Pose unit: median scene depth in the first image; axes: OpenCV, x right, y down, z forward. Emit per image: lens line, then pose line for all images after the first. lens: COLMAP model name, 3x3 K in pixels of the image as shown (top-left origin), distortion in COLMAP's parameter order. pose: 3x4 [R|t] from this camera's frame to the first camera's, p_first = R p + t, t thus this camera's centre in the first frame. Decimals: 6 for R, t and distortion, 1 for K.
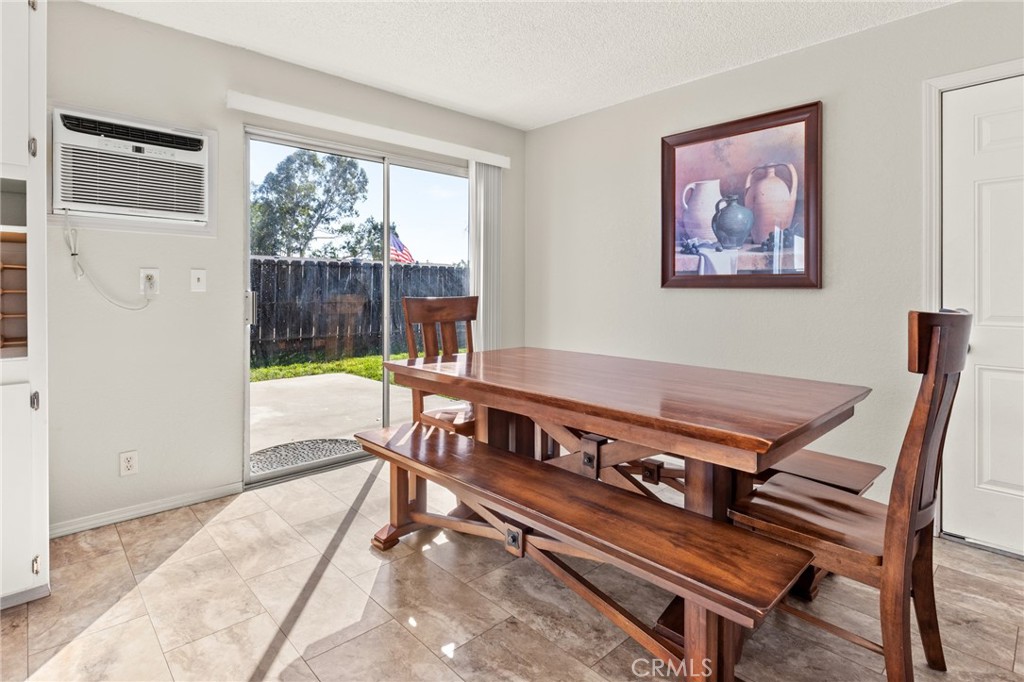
lens RADIAL K [[523.9, 0, 529.8], [0, 523.9, 287.2], [0, 0, 1]] dist [0.004799, 0.000051]
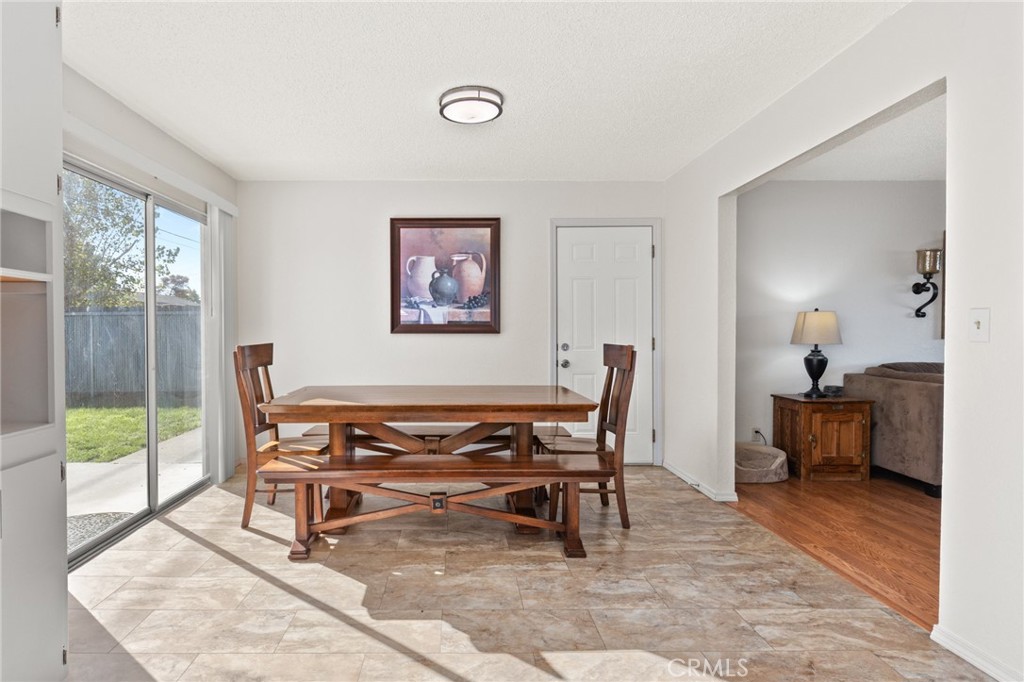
lens RADIAL K [[451.1, 0, 526.7], [0, 451.1, 346.3], [0, 0, 1]] dist [-0.001475, 0.000558]
pose [[0.692822, -0.029200, 0.720517, -0.352272], [0.004262, 0.999328, 0.036402, -0.006712], [-0.721096, -0.022149, 0.692481, -0.028705]]
